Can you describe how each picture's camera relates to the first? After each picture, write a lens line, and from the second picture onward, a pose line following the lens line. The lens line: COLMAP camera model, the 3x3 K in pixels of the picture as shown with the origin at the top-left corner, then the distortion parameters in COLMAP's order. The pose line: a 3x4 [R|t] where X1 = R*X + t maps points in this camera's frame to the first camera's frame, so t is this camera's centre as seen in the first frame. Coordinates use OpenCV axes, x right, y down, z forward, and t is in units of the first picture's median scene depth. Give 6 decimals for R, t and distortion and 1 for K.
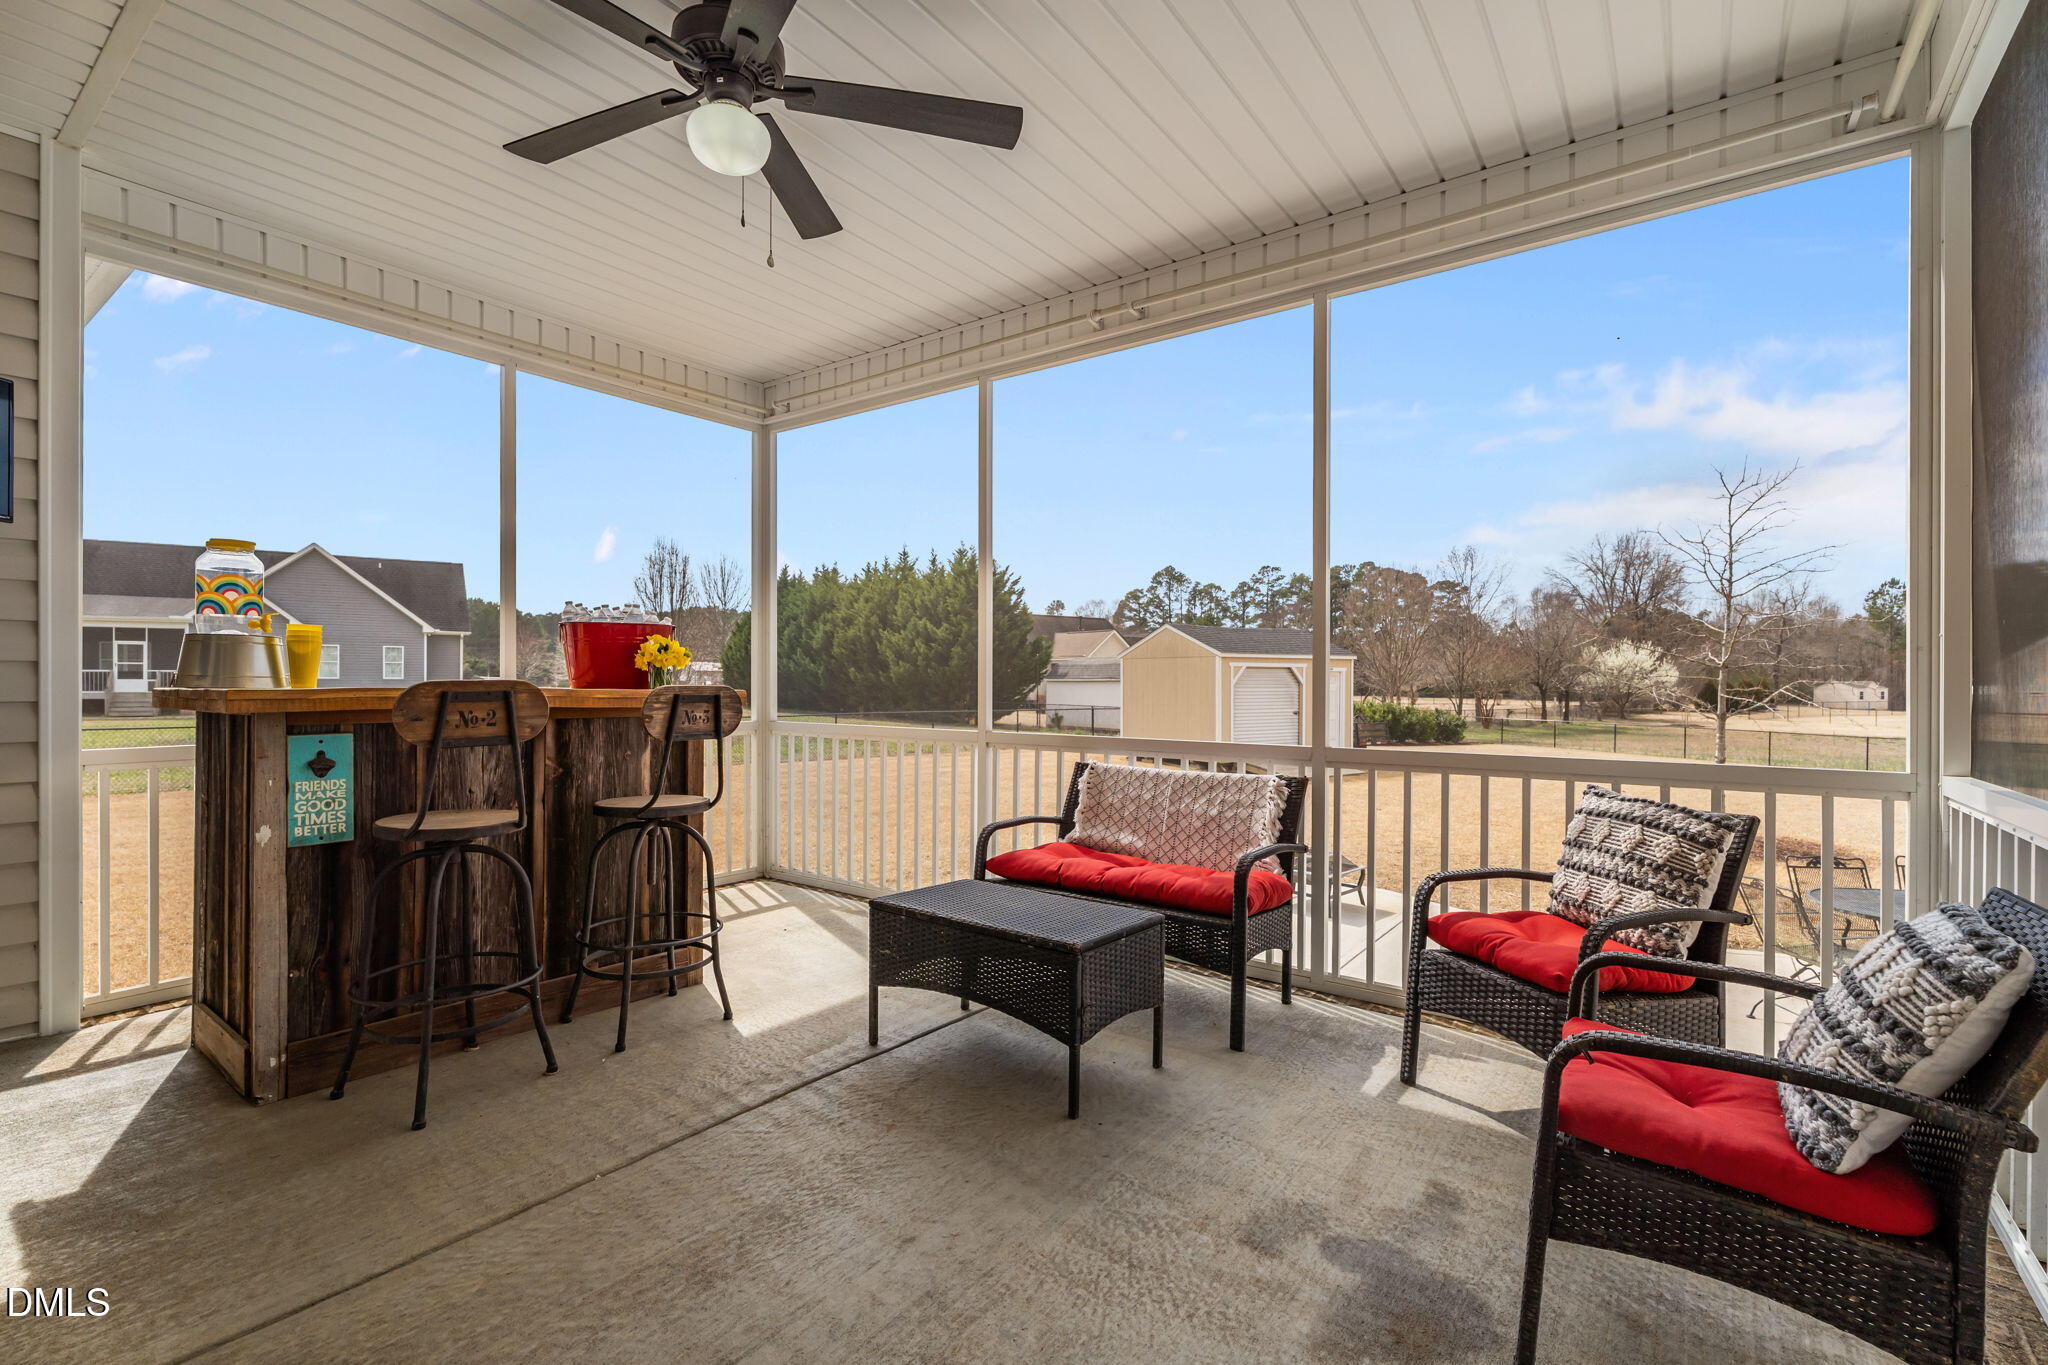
lens RADIAL K [[908.4, 0, 1026.1], [0, 908.4, 673.0], [0, 0, 1]] dist [0.003885, 0.000548]
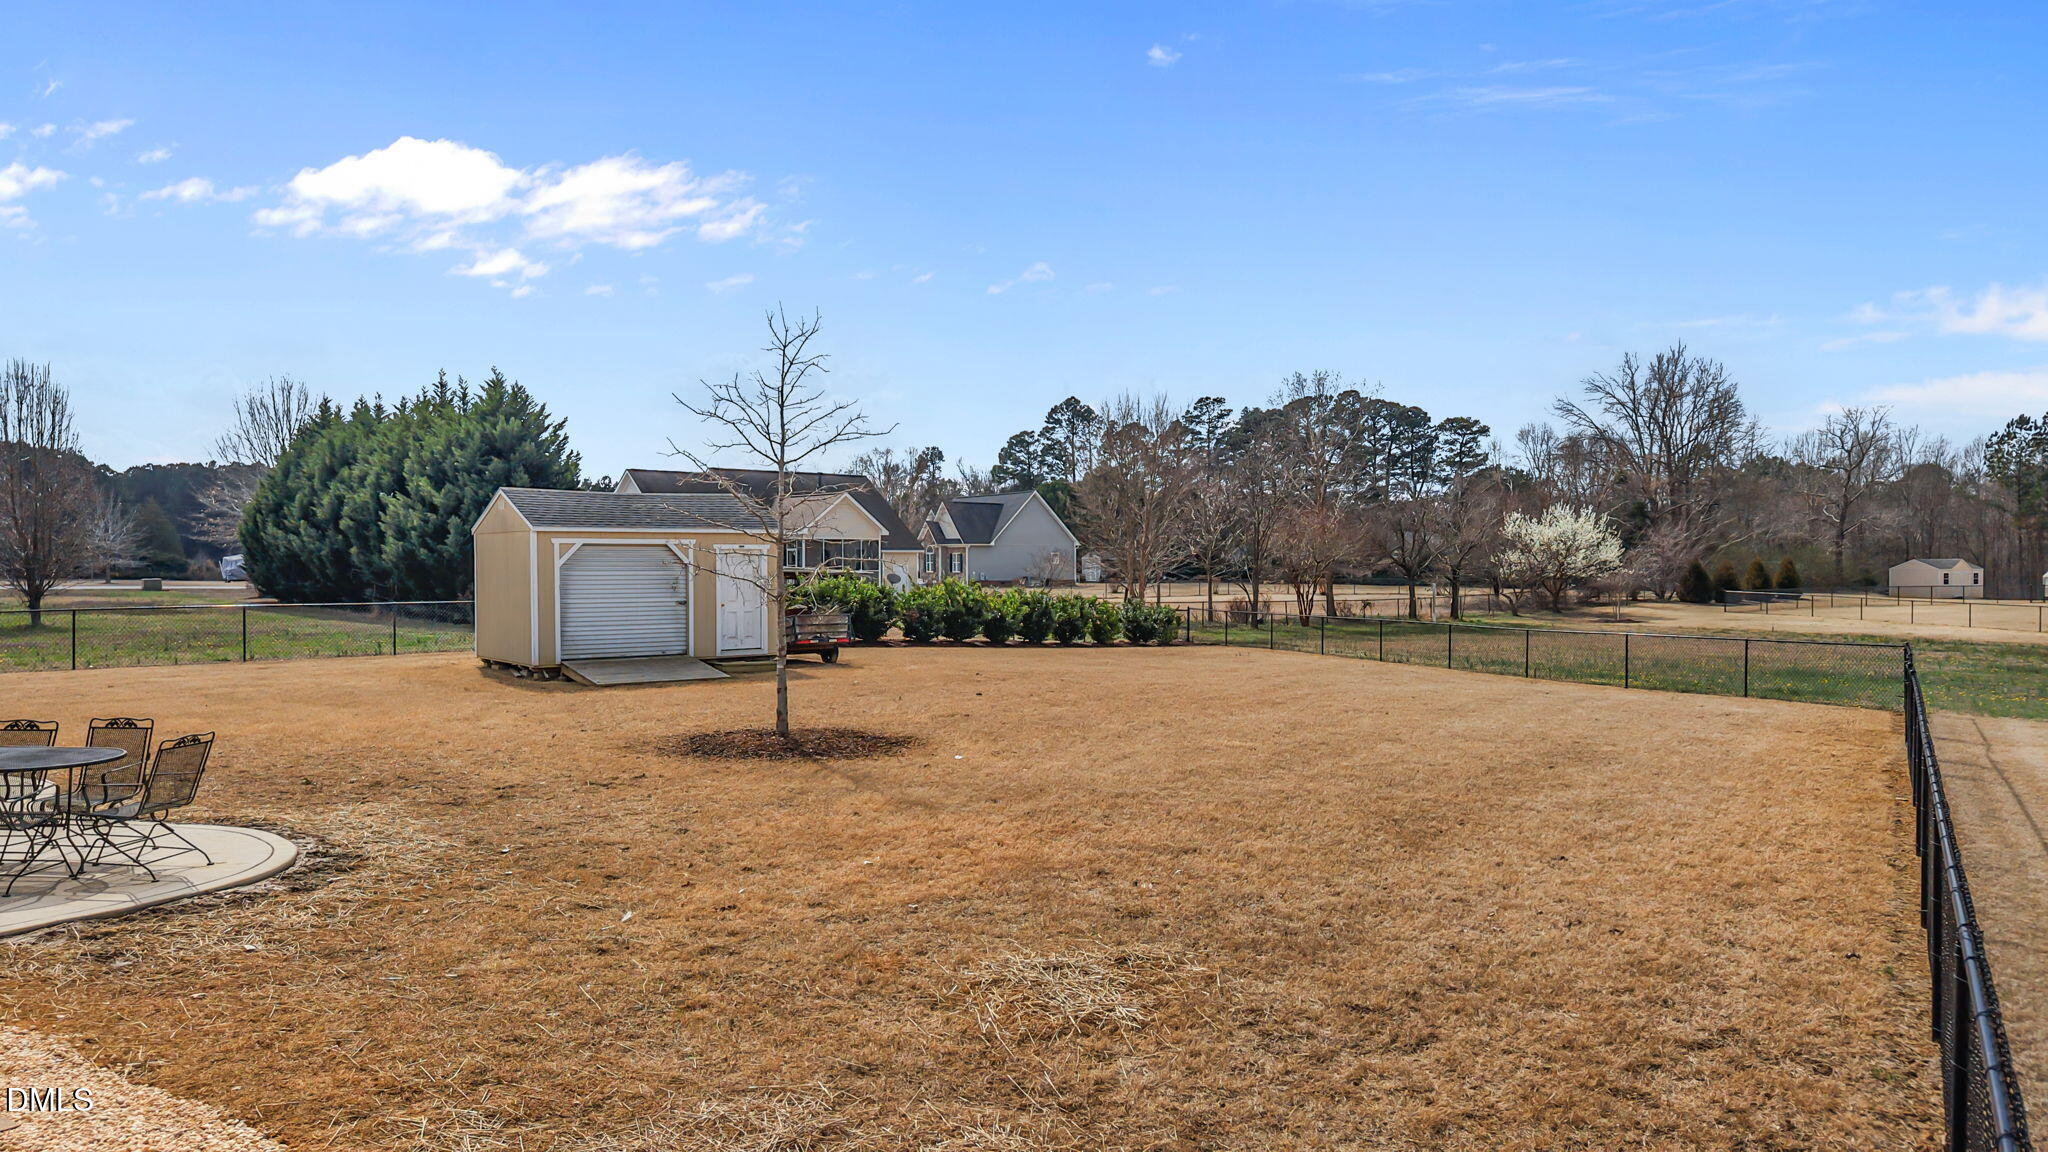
lens RADIAL K [[1344.4, 0, 1020.7], [0, 1344.4, 592.8], [0, 0, 1]] dist [0.010526, -0.000775]
pose [[0.998213, -0.007805, 0.059236, 0.062979], [0.006124, 0.999575, 0.028512, 0.000493], [-0.059433, -0.028099, 0.997837, -0.015866]]
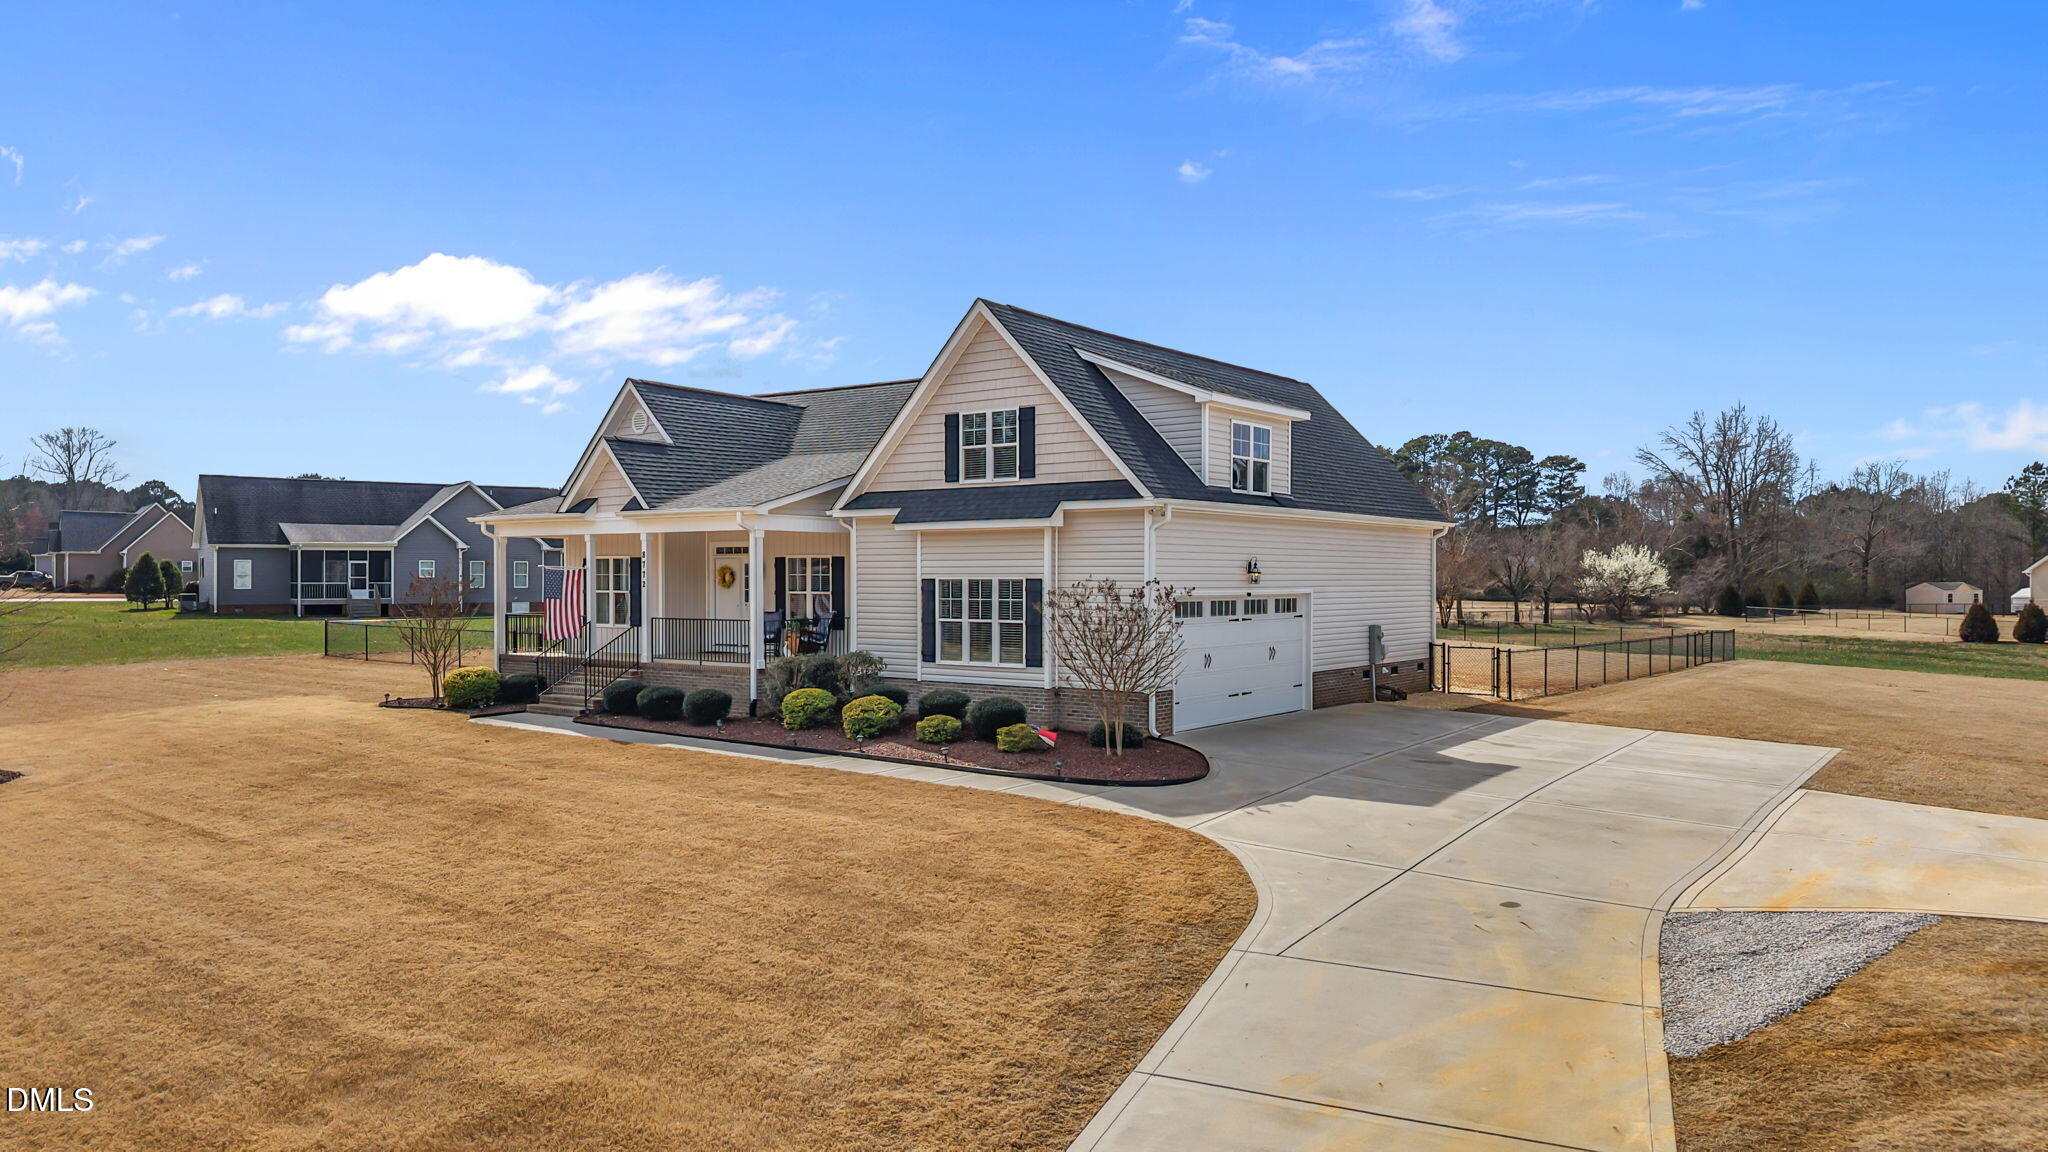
lens RADIAL K [[1344.4, 0, 1026.2], [0, 1344.4, 575.0], [0, 0, 1]] dist [0.010526, -0.000775]
pose [[0.999964, -0.002389, -0.008157, -0.000591], [0.002443, 0.999975, 0.006571, -0.005144], [0.008141, -0.006591, 0.999945, -0.196529]]
